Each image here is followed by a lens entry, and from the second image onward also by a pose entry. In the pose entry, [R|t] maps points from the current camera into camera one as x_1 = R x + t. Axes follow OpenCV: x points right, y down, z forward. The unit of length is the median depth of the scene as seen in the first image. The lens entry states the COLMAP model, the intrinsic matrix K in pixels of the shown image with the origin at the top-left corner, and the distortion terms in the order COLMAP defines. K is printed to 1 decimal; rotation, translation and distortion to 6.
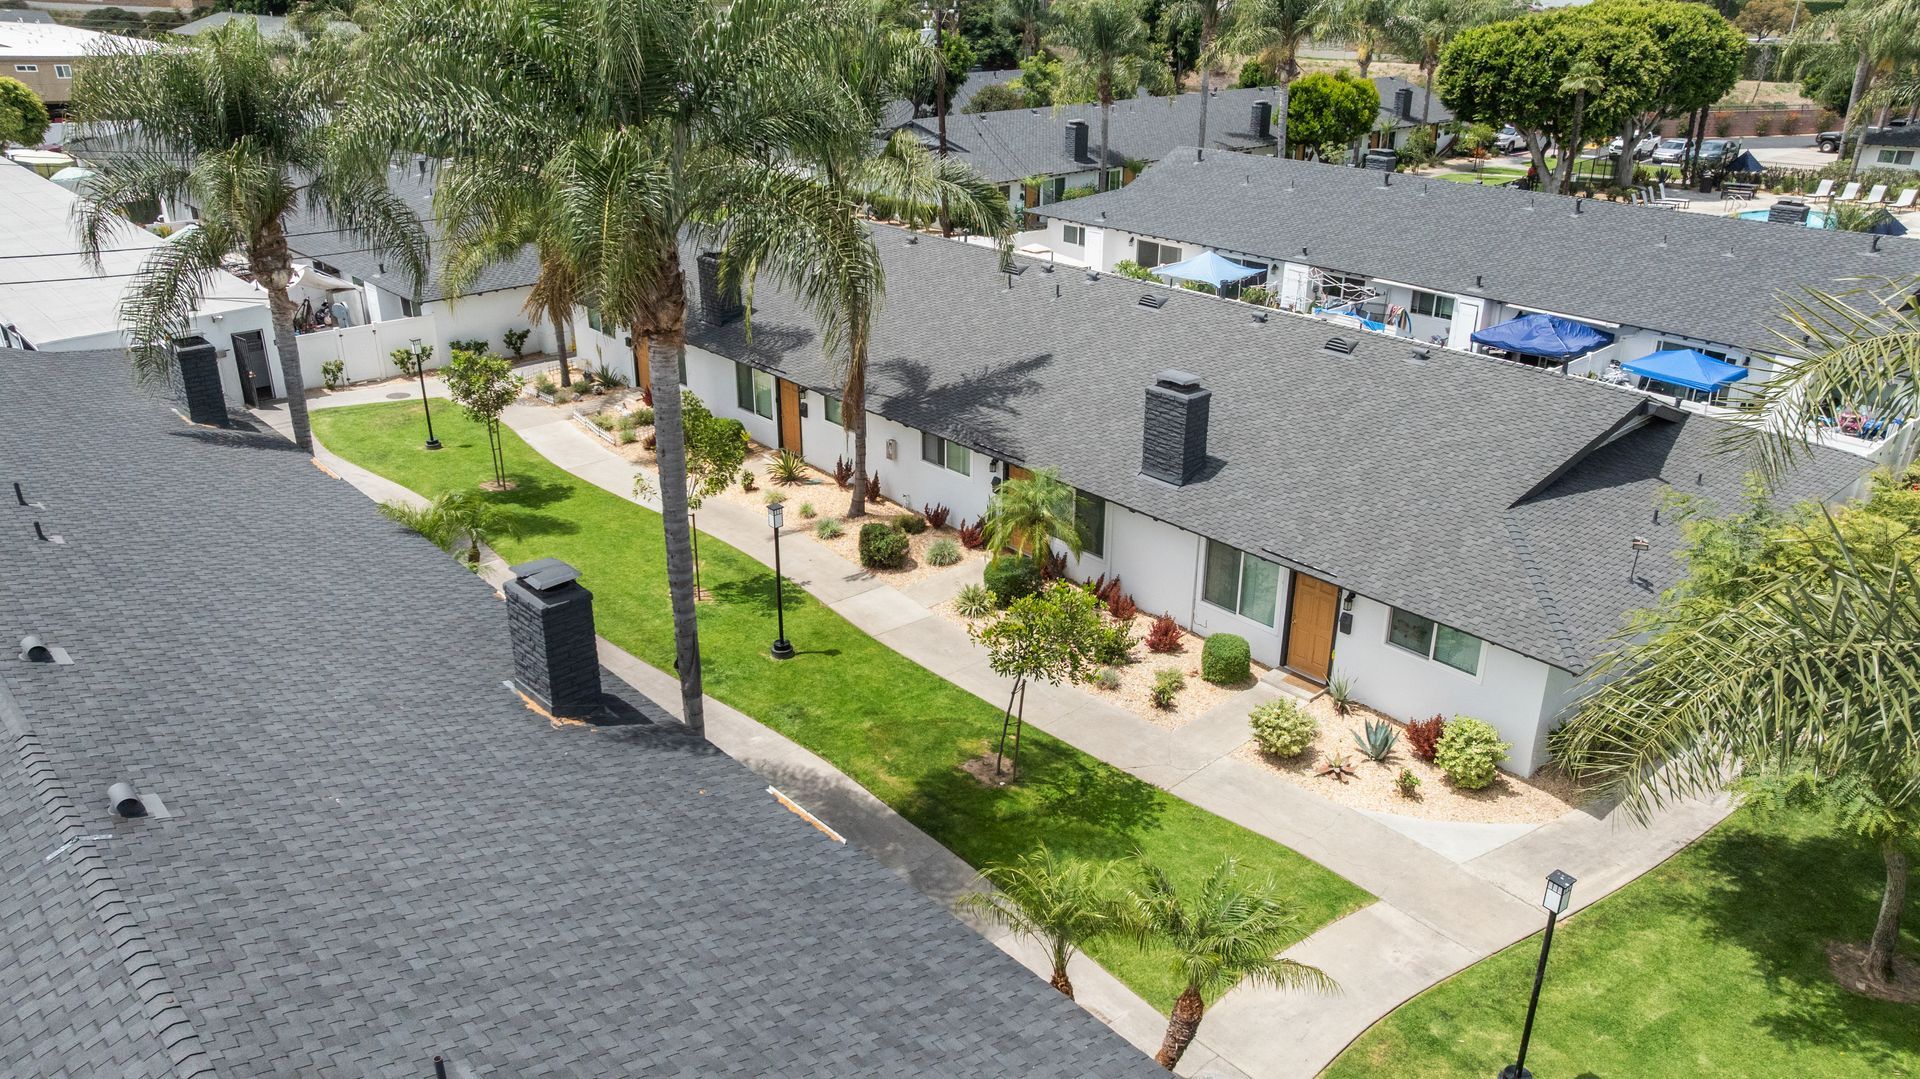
lens RADIAL K [[1347.4, 0, 960.0], [0, 1347.4, 539.5], [0, 0, 1]] dist [-0.037101, 0.033156]
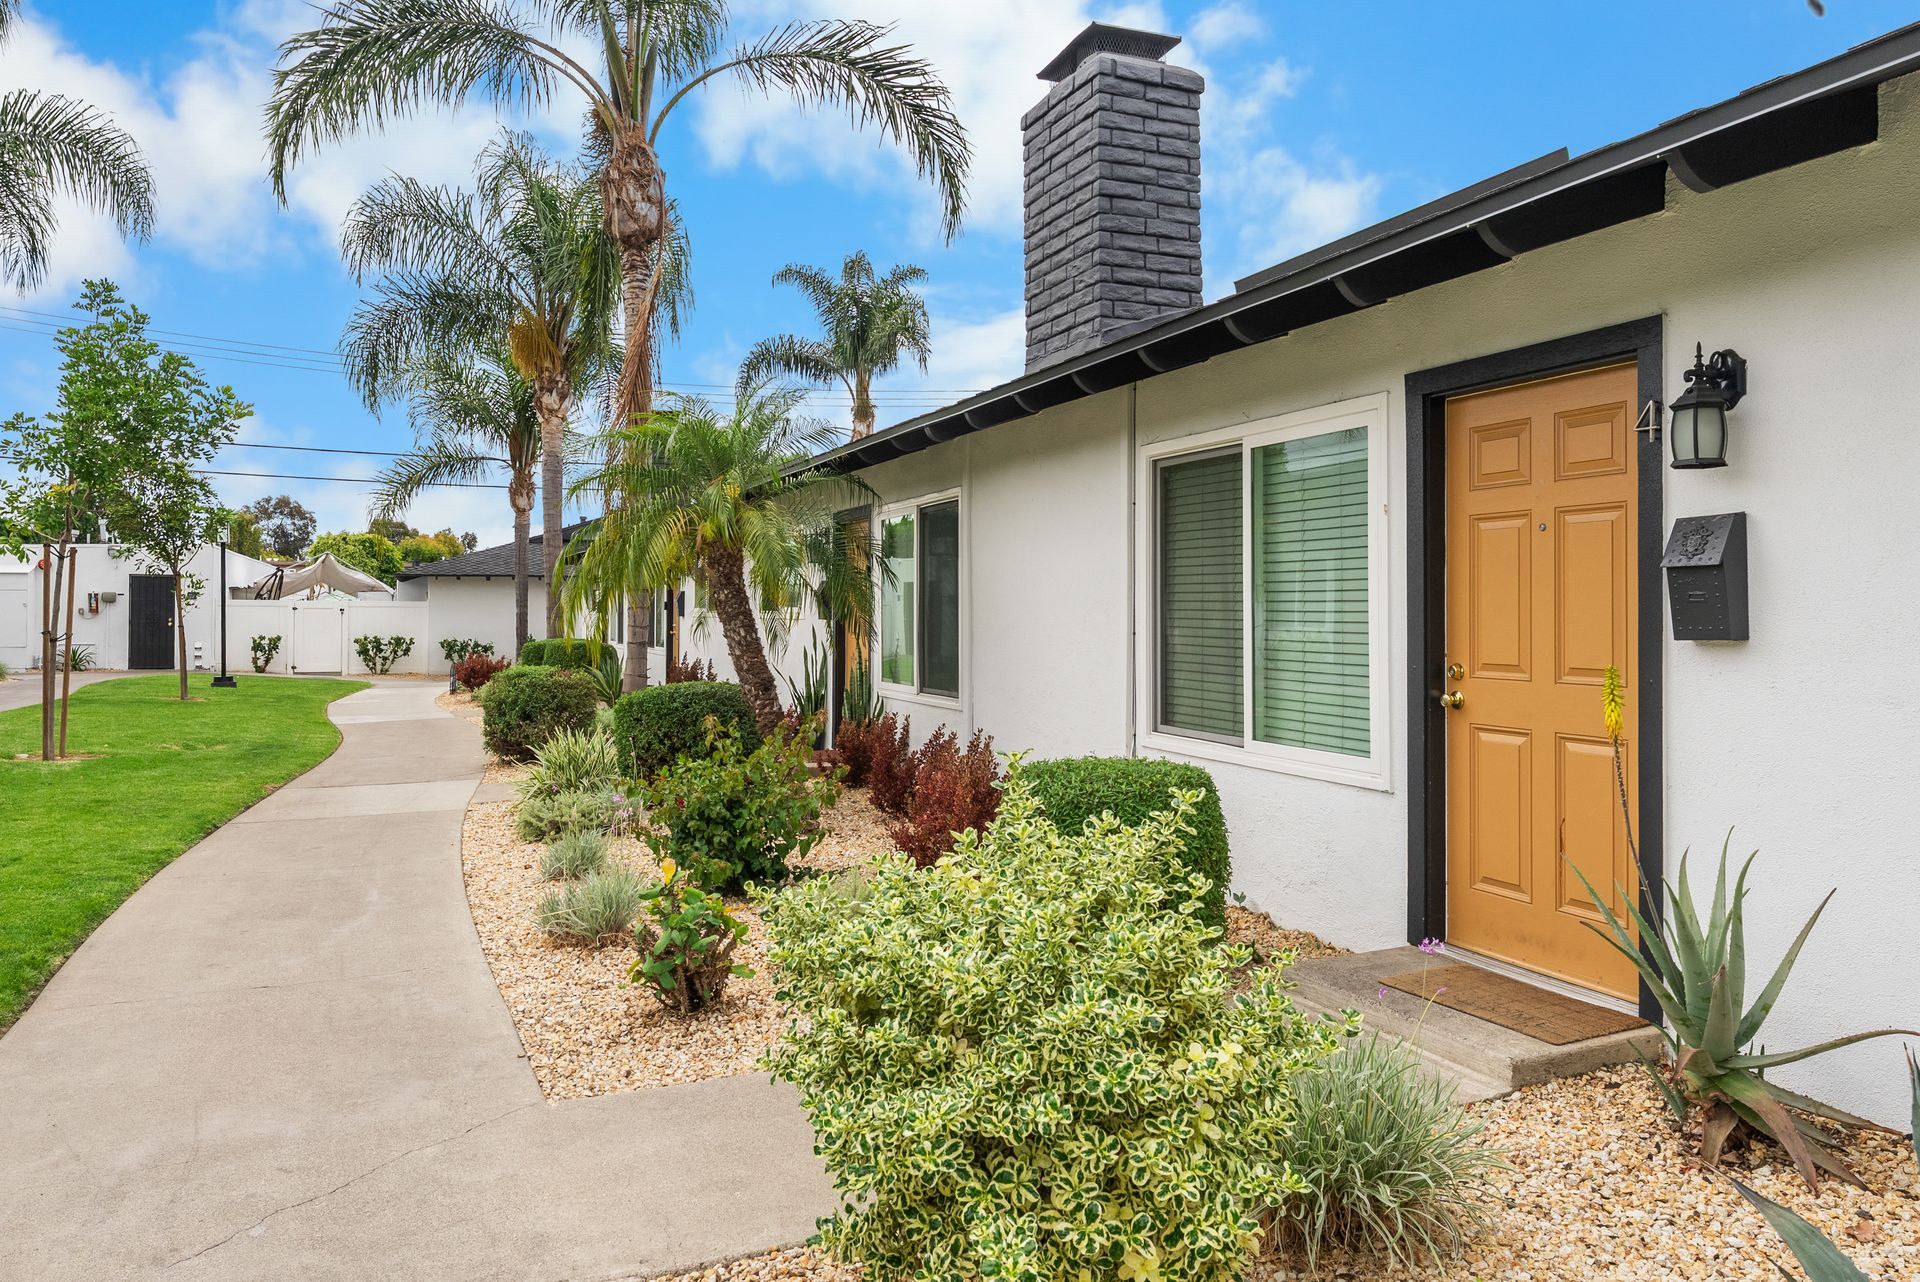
lens RADIAL K [[1317.8, 0, 959.5], [0, 1317.8, 608.8], [0, 0, 1]] dist [-0.003968, -0.001114]
pose [[0.943033, 0.000452, -0.332699, 0.233790], [-0.132366, 0.917958, -0.373942, 0.127132], [0.305235, 0.396678, 0.865724, 0.768964]]
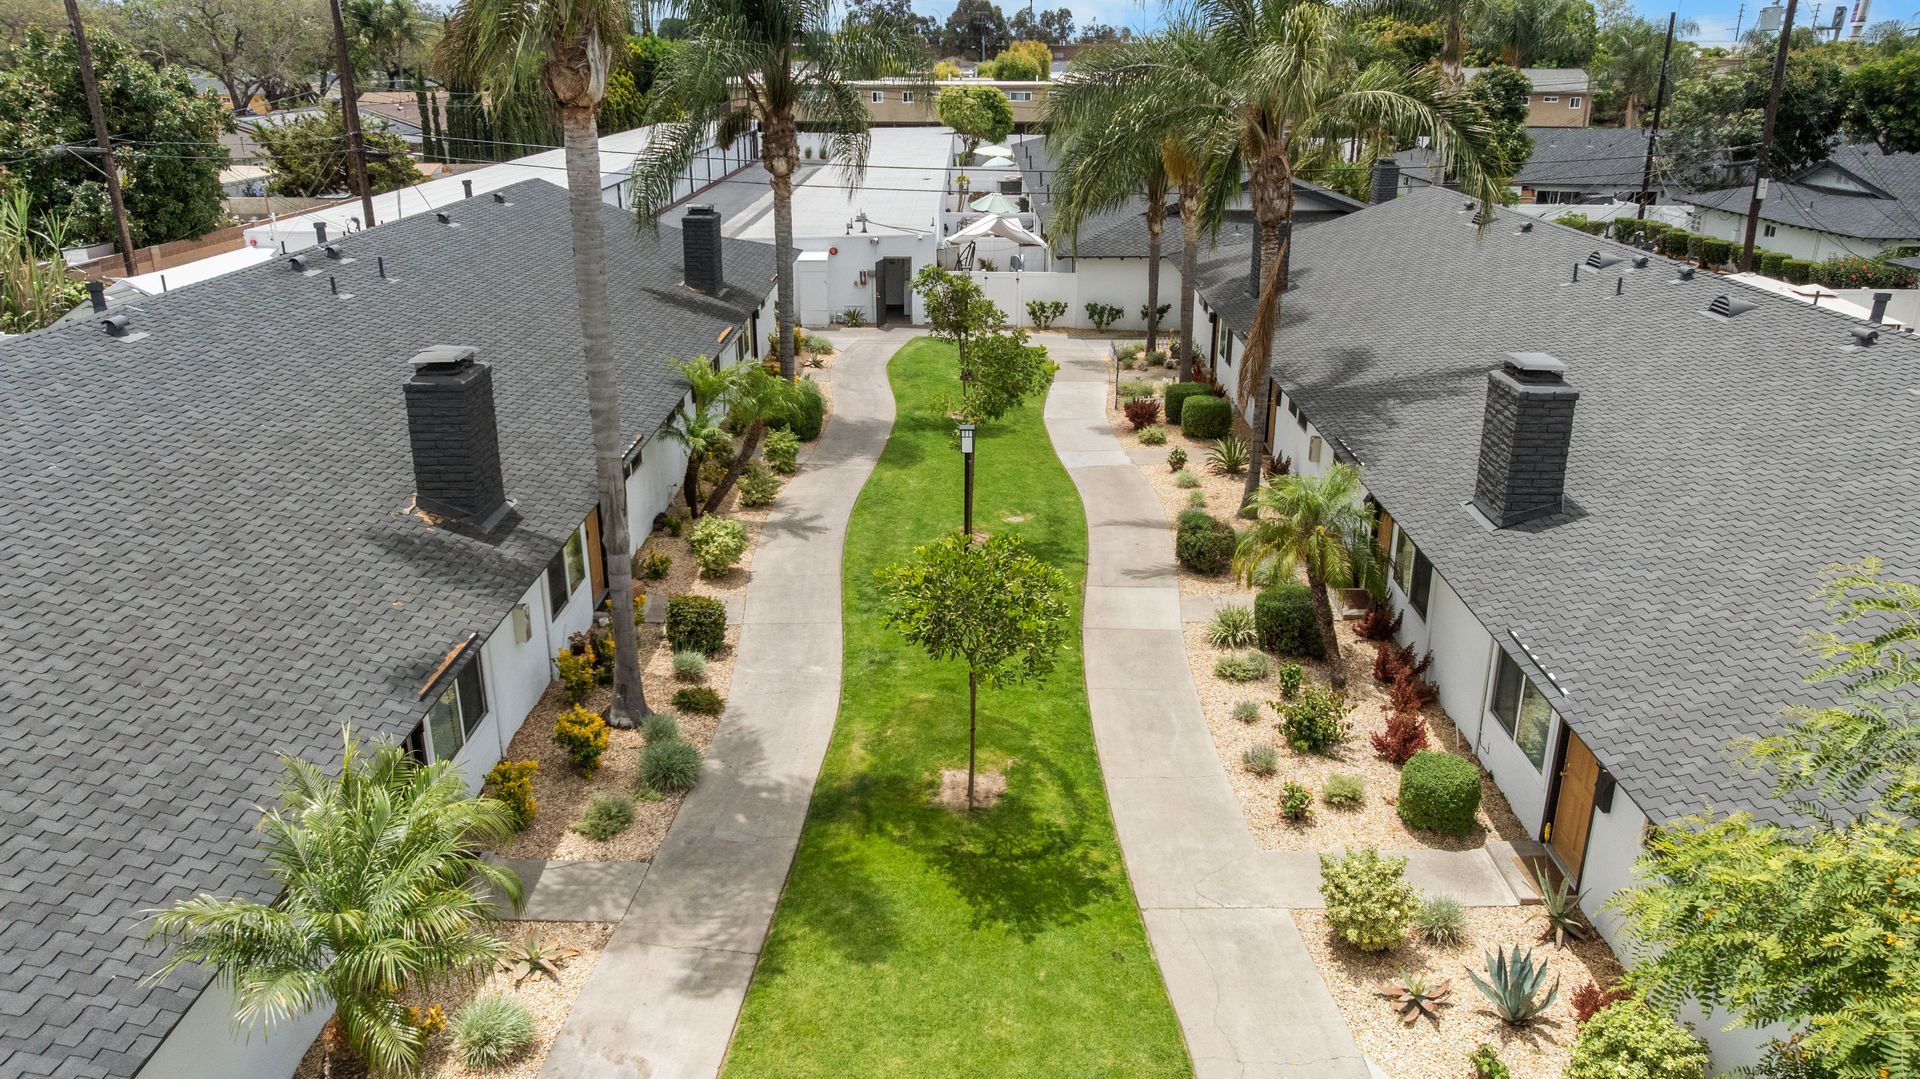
lens RADIAL K [[1347.4, 0, 960.0], [0, 1347.4, 539.5], [0, 0, 1]] dist [-0.037101, 0.033156]
pose [[0.733439, 0.232274, -0.638839, 0.390269], [-0.268629, 0.962350, 0.041491, 0.008667], [0.624424, 0.141179, 0.768221, 0.349445]]
